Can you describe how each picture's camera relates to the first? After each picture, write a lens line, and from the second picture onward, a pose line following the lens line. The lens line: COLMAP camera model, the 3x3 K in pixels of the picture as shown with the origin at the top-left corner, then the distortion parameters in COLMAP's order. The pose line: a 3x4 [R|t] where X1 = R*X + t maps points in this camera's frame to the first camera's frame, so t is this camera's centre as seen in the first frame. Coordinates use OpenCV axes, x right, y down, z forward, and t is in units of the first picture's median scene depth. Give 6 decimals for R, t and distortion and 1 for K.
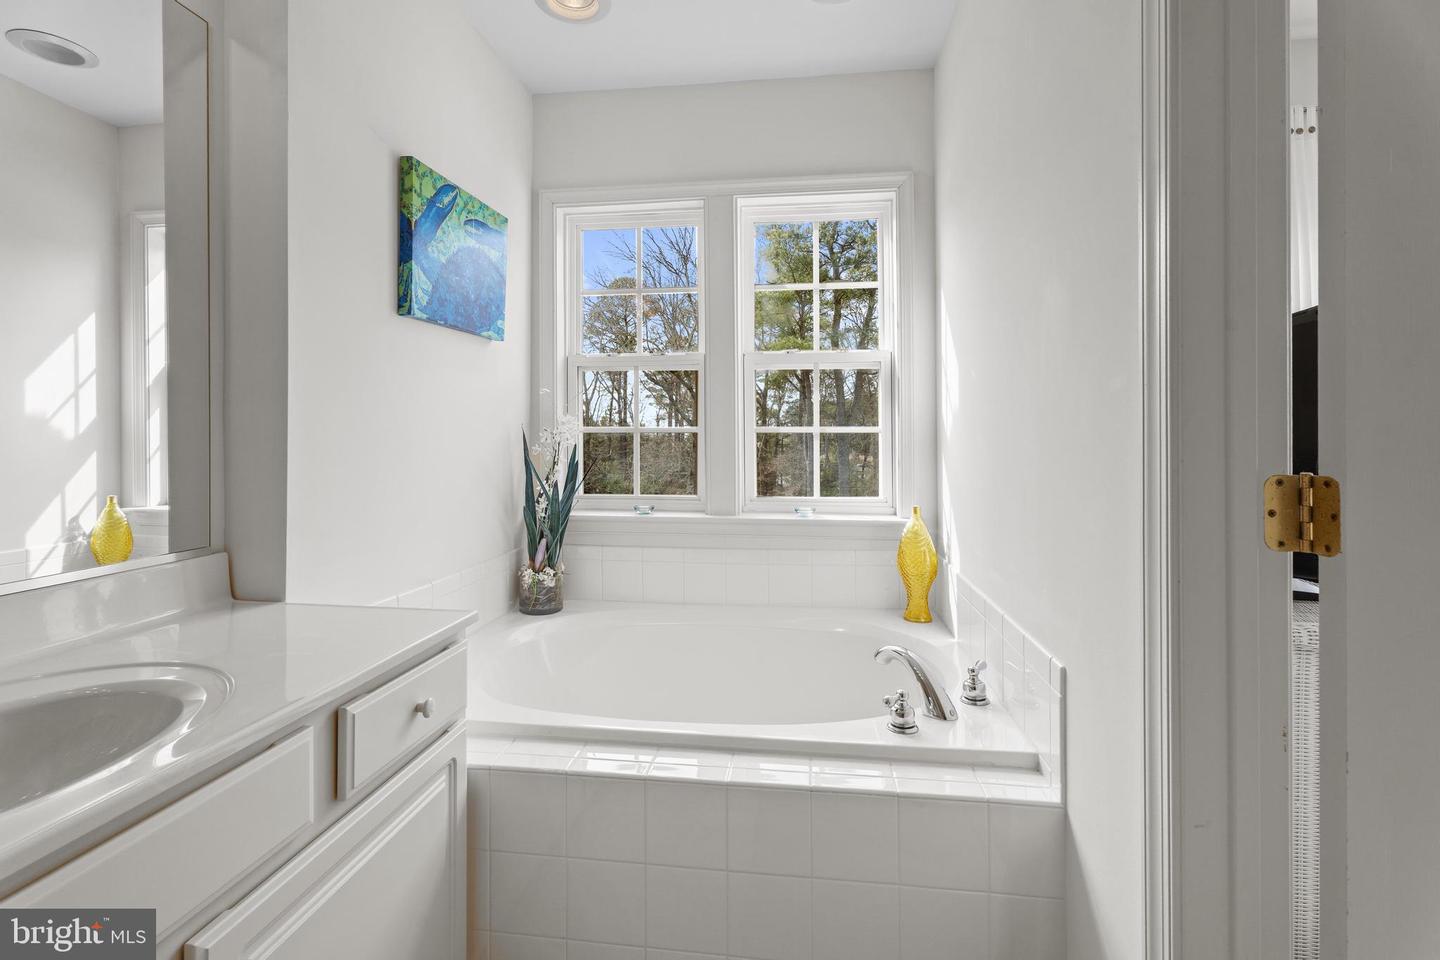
lens RADIAL K [[667.6, 0, 719.3], [0, 667.6, 426.2], [0, 0, 1]] dist [0.000996, 0.000171]
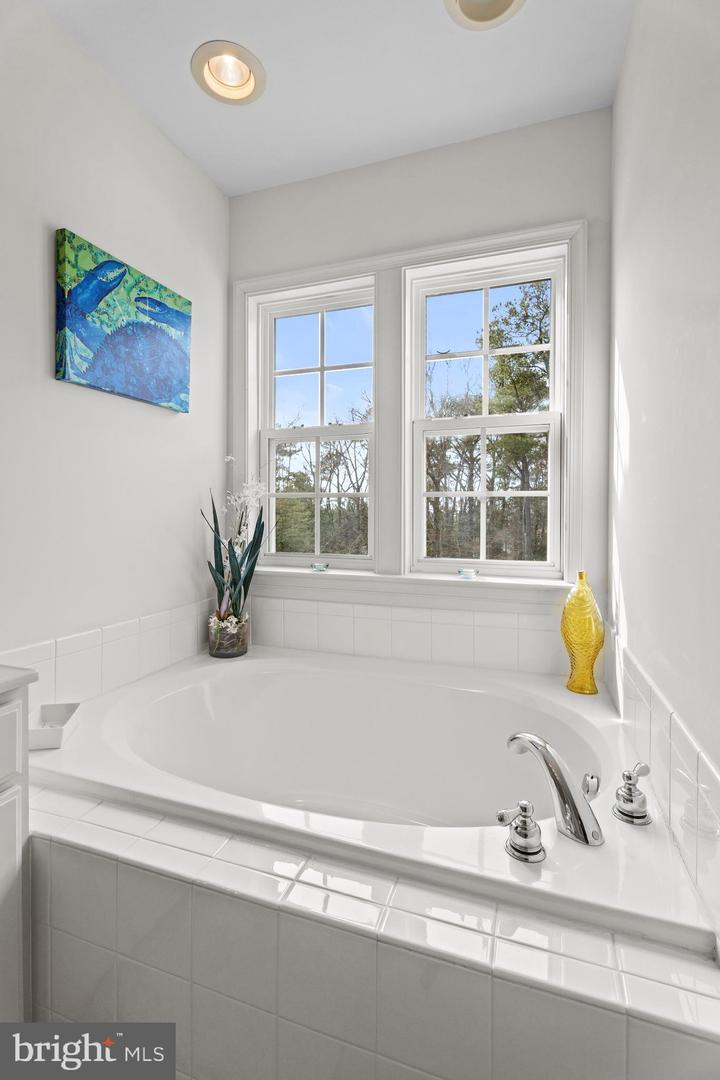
lens RADIAL K [[483.3, 0, 362.9], [0, 483.3, 520.9], [0, 0, 1]] dist [0.002470, 0.000283]
pose [[0.978677, 0.007860, -0.205254, 0.137190], [-0.002265, 0.999620, 0.027479, 0.031744], [0.205392, -0.026429, 0.978323, 0.279585]]
